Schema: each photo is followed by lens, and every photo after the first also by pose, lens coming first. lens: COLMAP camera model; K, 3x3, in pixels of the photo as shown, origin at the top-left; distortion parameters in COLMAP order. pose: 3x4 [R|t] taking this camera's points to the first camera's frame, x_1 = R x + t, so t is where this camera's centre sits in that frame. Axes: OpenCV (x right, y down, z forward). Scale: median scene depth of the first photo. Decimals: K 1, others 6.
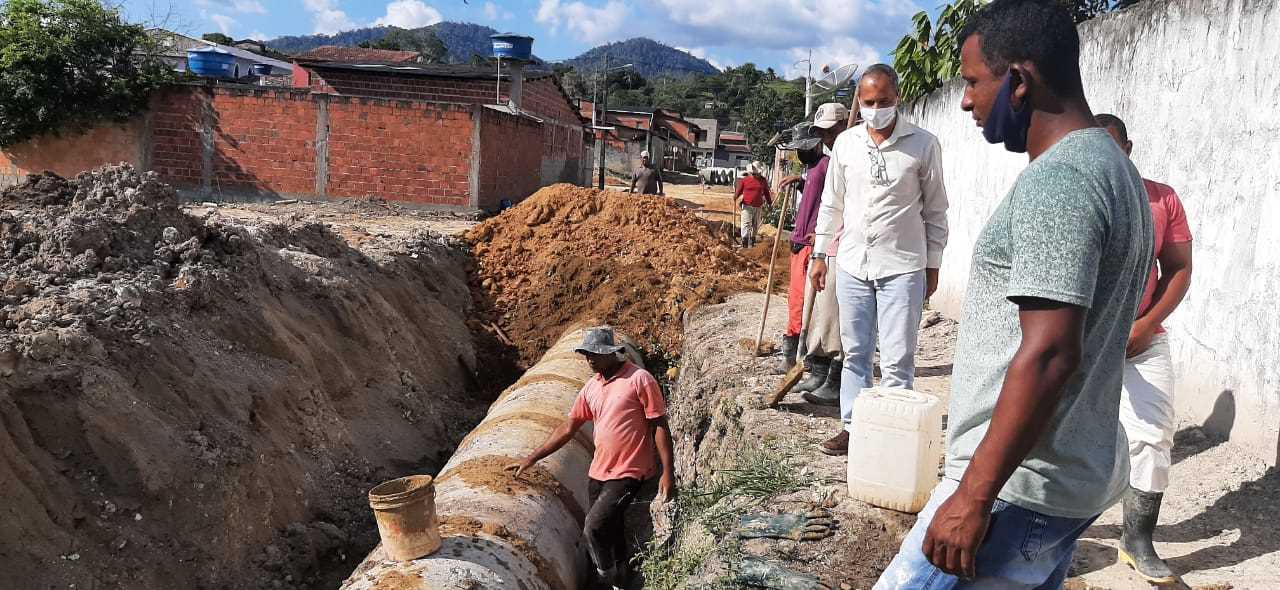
lens RADIAL K [[1004.8, 0, 653.6], [0, 1004.8, 298.0], [0, 0, 1]] dist [0.132391, -0.260804]
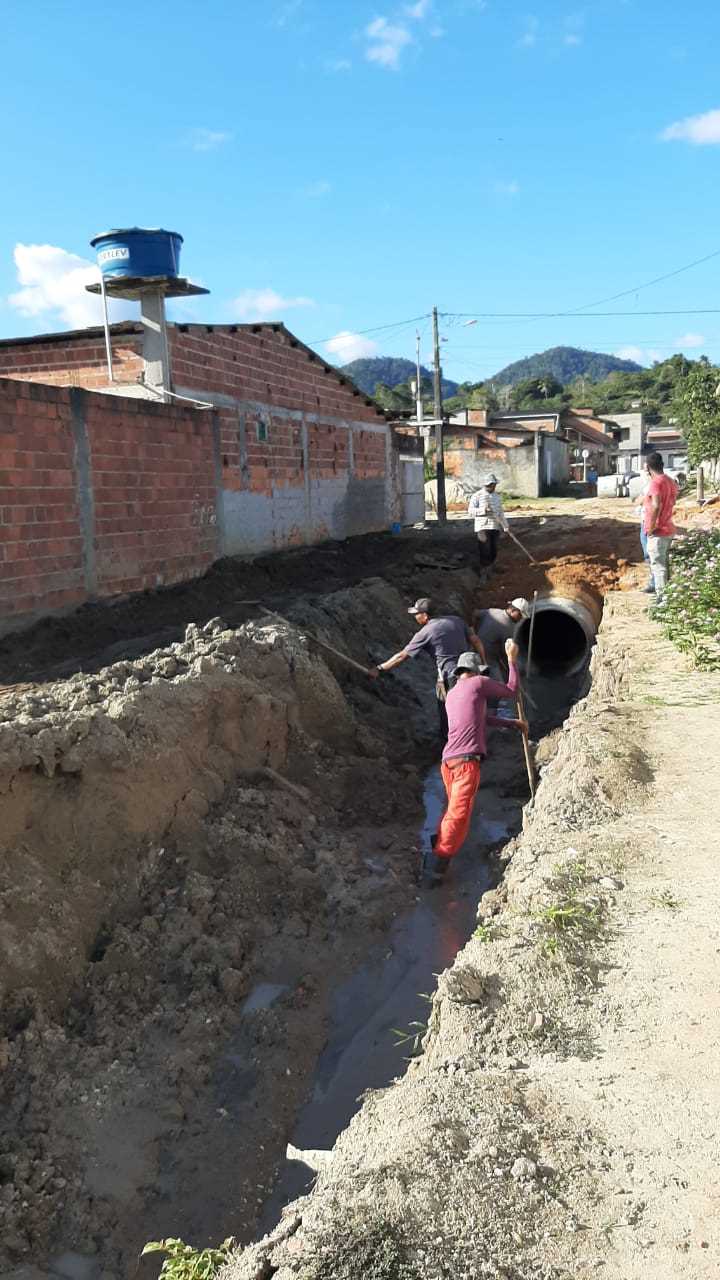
lens RADIAL K [[1018.5, 0, 360.0], [0, 1018.5, 640.0], [0, 0, 1]] dist [0.045632, -0.003548]
pose [[0.971680, -0.074704, -0.224181, 0.073850], [0.078105, 0.996925, 0.006332, -0.082193], [0.223019, -0.023662, 0.974527, 0.703501]]
